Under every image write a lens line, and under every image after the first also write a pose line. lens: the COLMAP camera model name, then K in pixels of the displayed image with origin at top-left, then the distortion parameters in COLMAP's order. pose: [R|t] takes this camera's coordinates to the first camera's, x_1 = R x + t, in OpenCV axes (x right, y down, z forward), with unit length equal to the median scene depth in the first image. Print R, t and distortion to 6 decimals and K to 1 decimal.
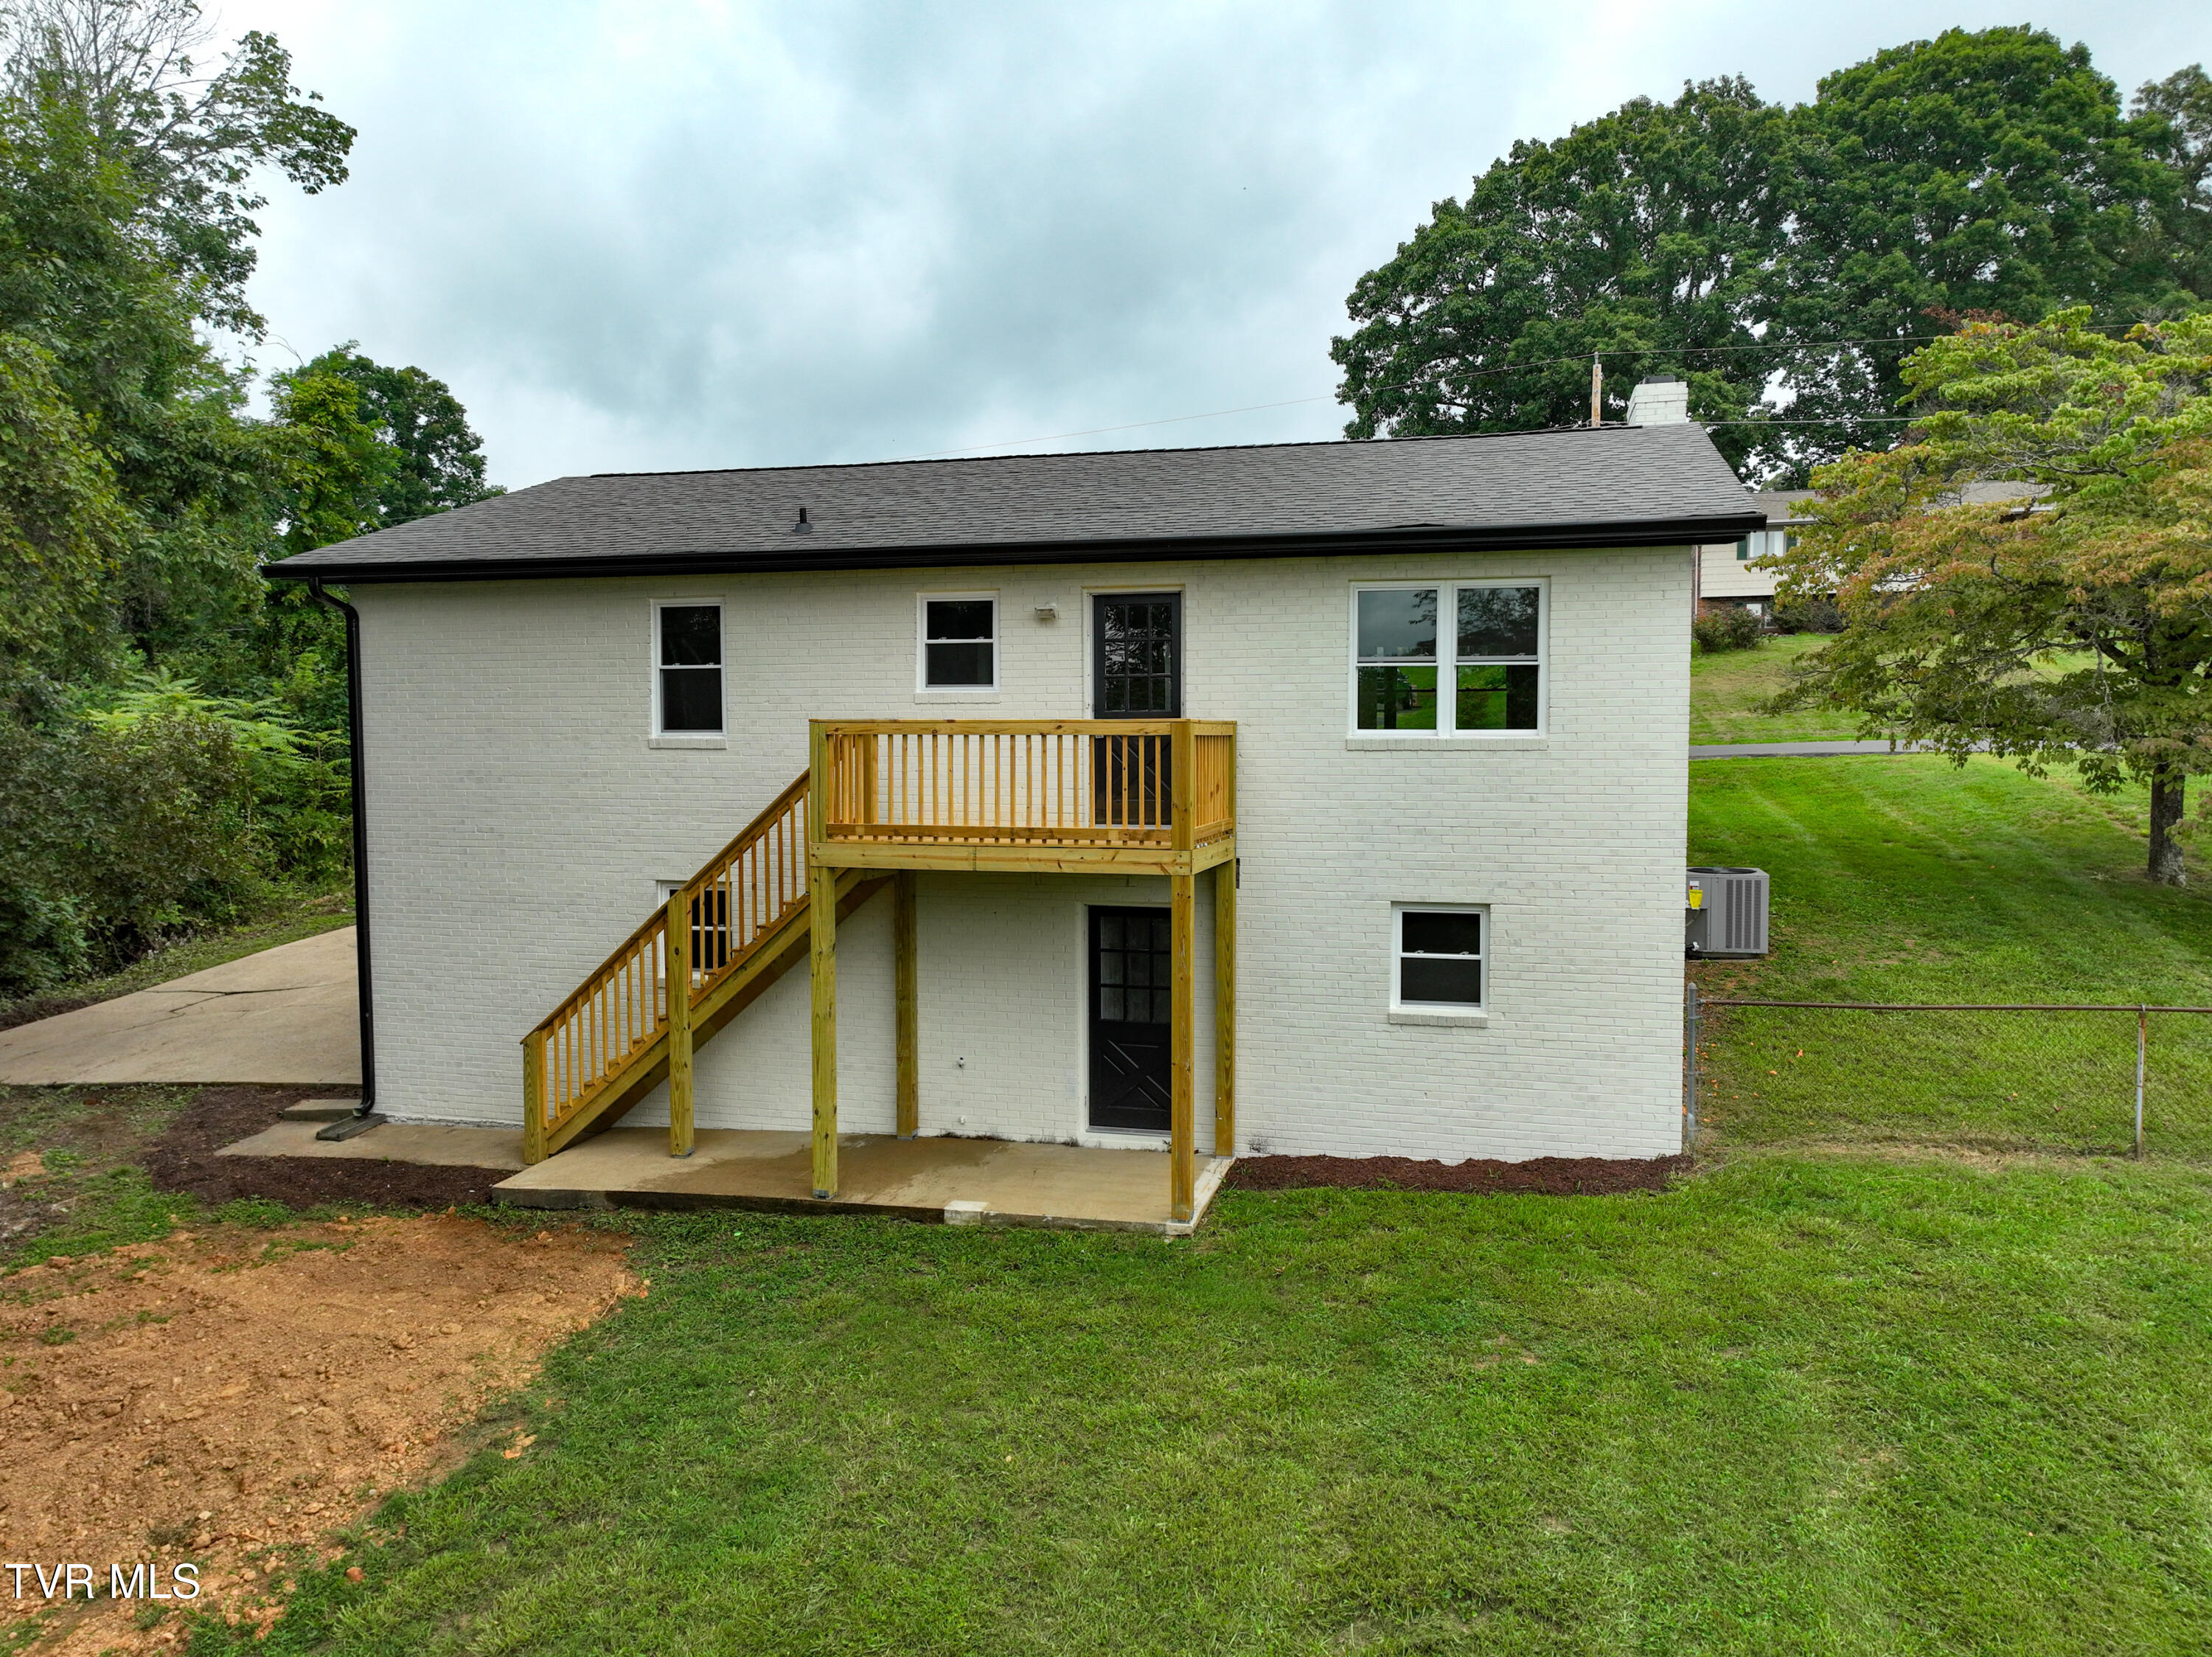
lens RADIAL K [[1553.7, 0, 1116.8], [0, 1553.7, 825.7], [0, 0, 1]] dist [0.008246, 0.029218]
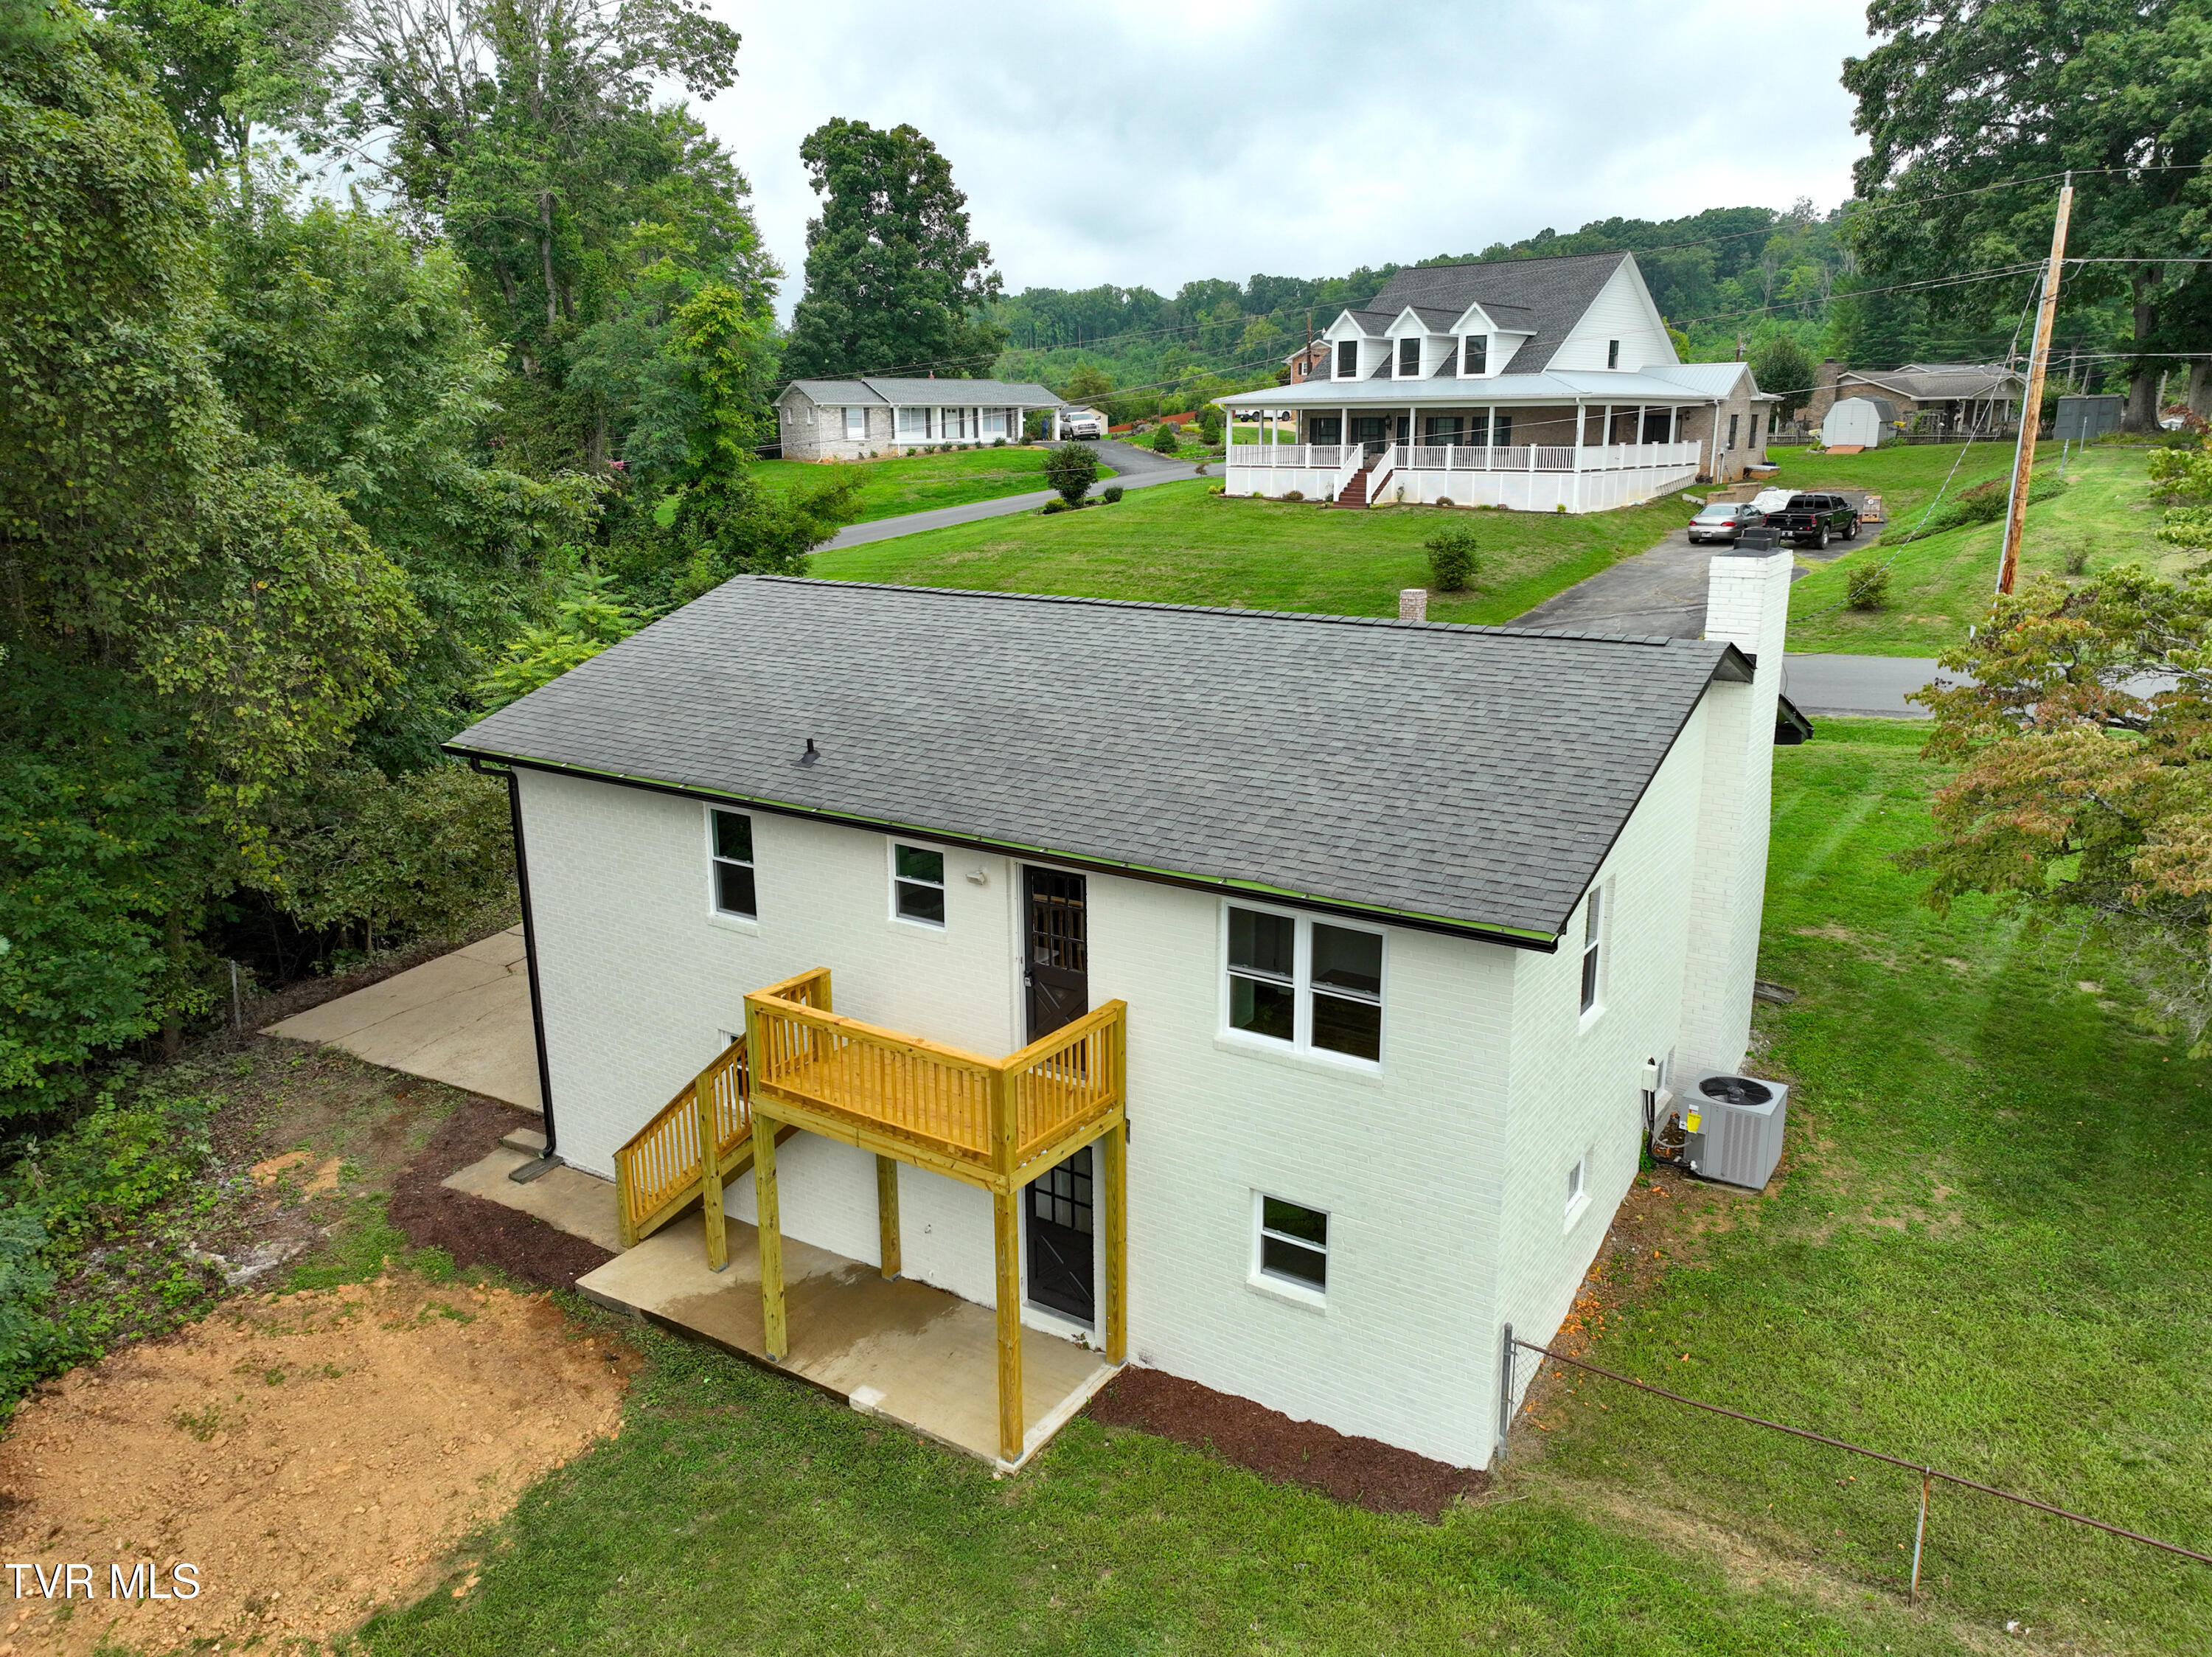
lens RADIAL K [[1551.2, 0, 1117.1], [0, 1551.2, 826.7], [0, 0, 1]] dist [0.005709, 0.033225]
pose [[0.946098, 0.078438, -0.314239, 0.380575], [-0.015705, 0.980200, 0.197387, -0.380083], [0.323500, -0.181812, 0.928597, 0.014551]]
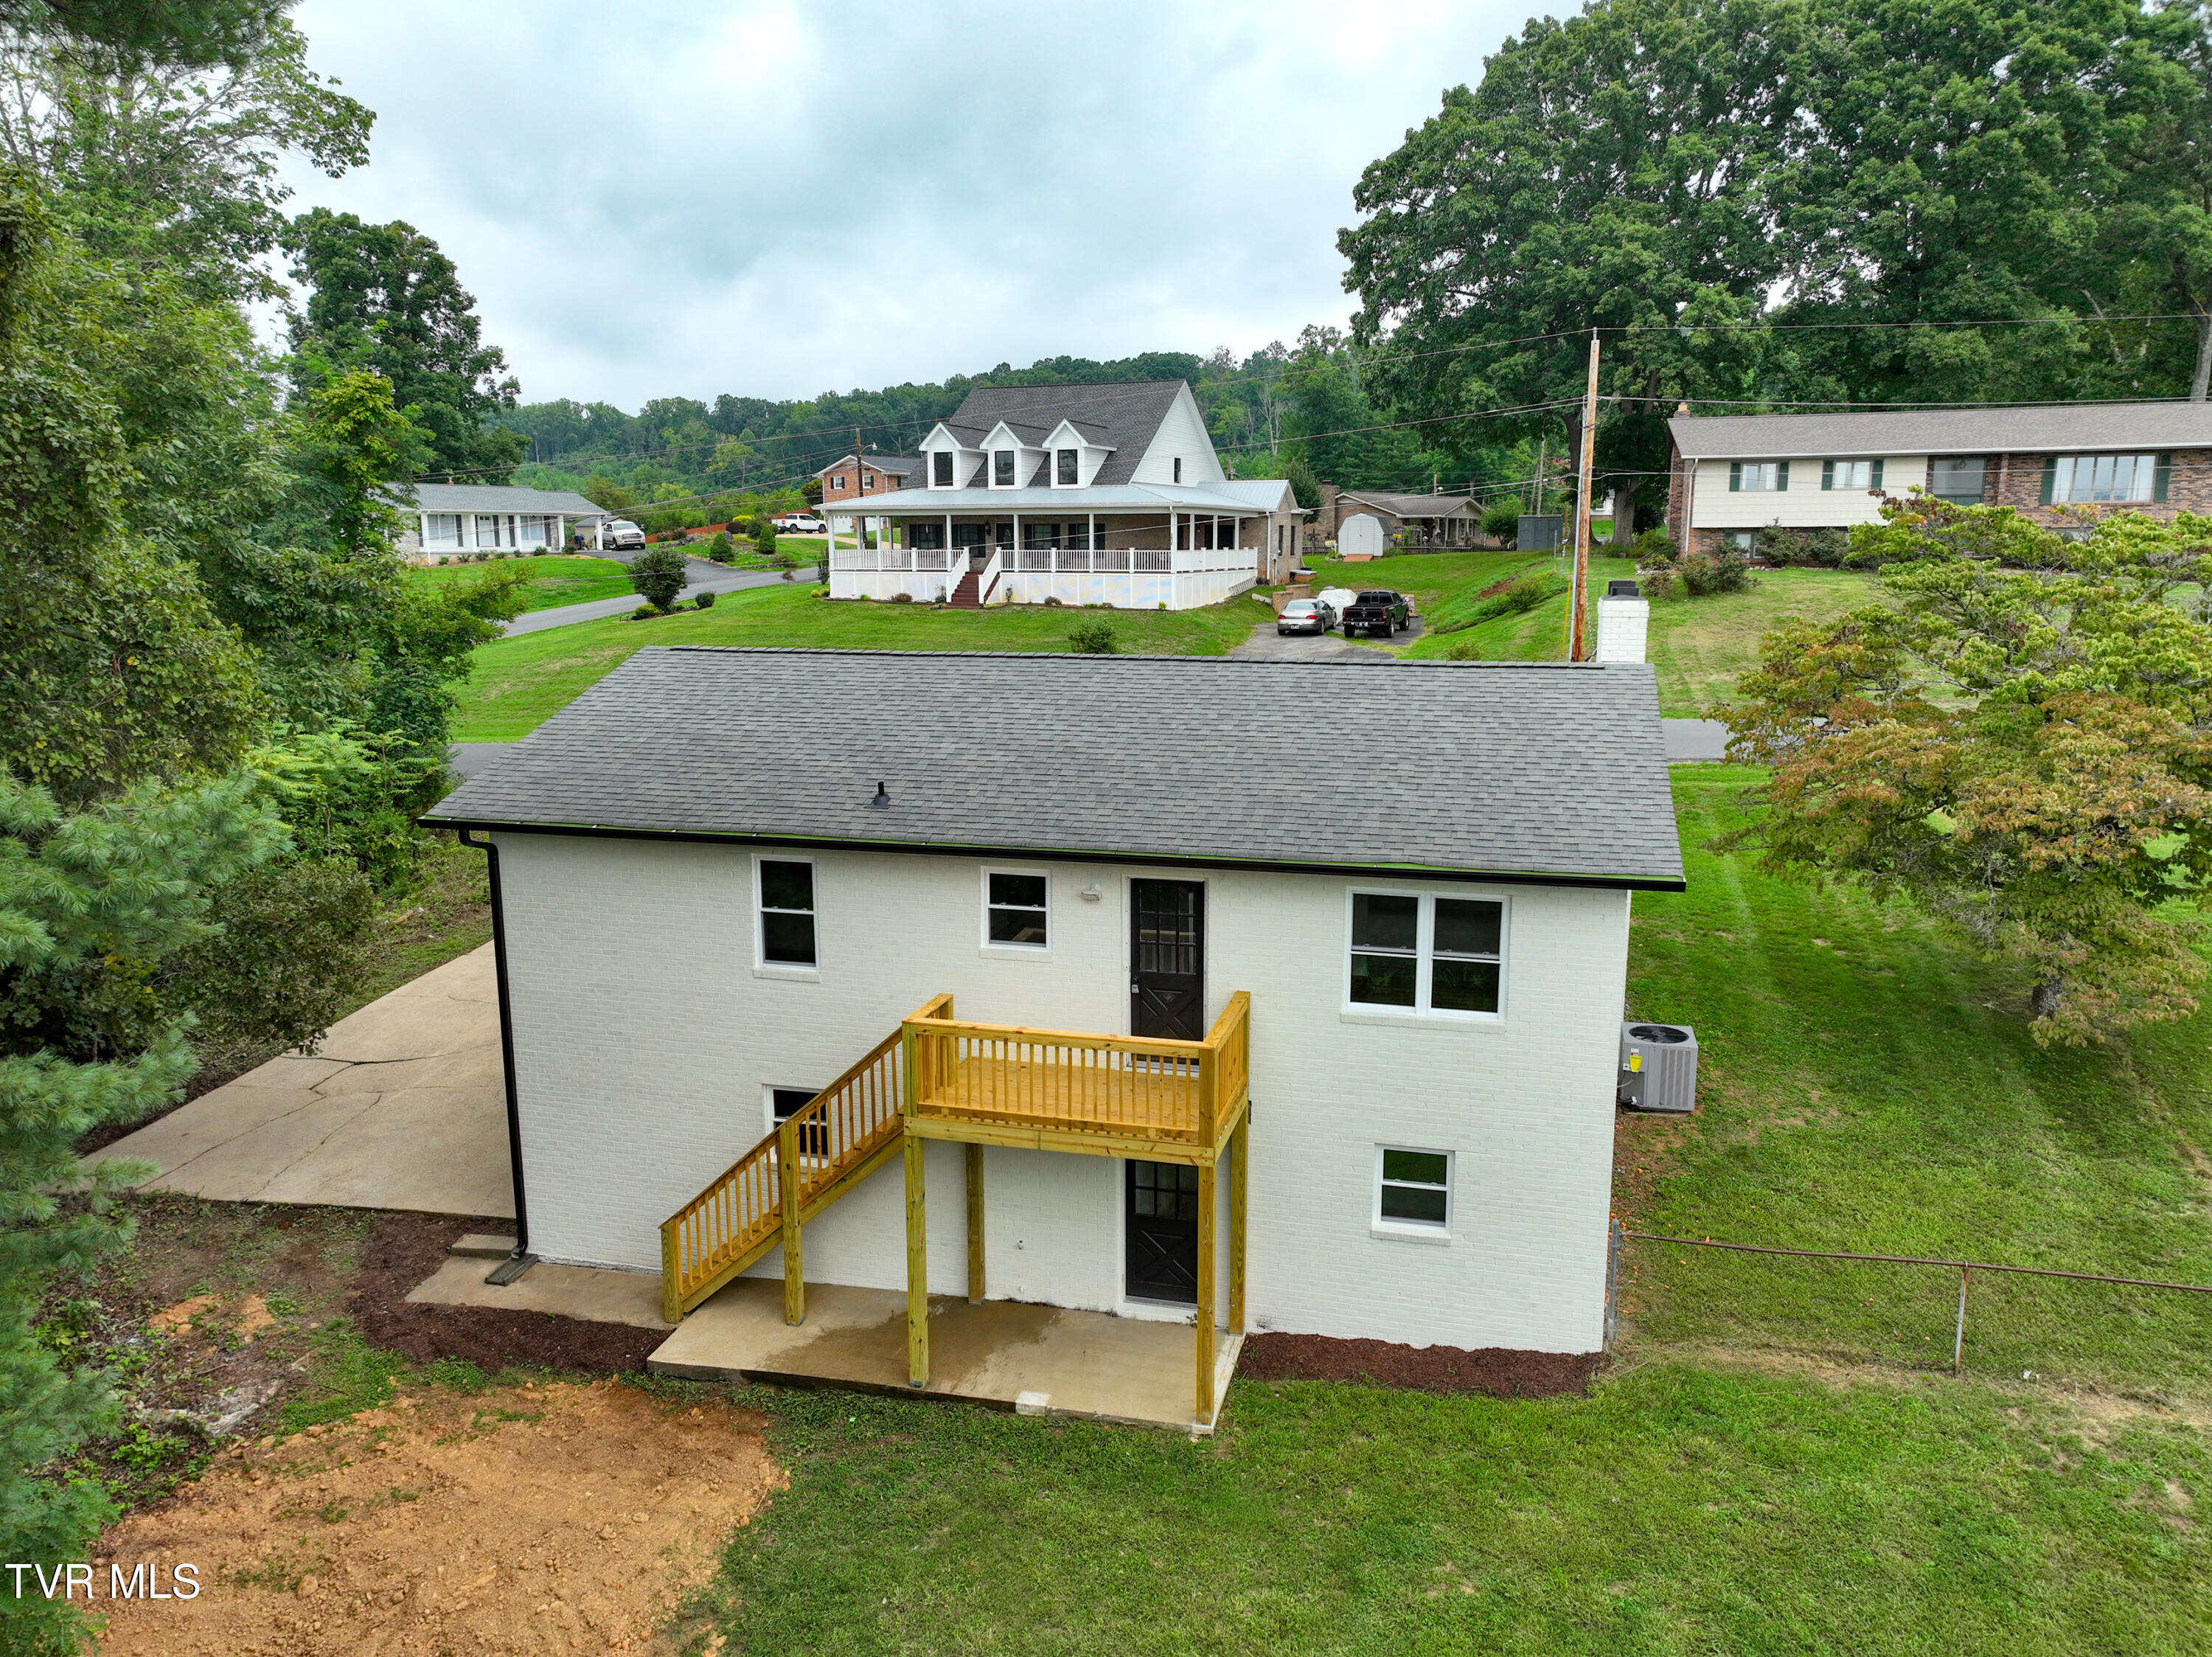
lens RADIAL K [[1551.2, 0, 1117.1], [0, 1551.2, 826.7], [0, 0, 1]] dist [0.005709, 0.033225]
pose [[0.999997, 0.000322, 0.002526, -0.027886], [-0.000628, 0.992511, 0.122156, -0.324354], [-0.002467, -0.122157, 0.992508, -0.170866]]
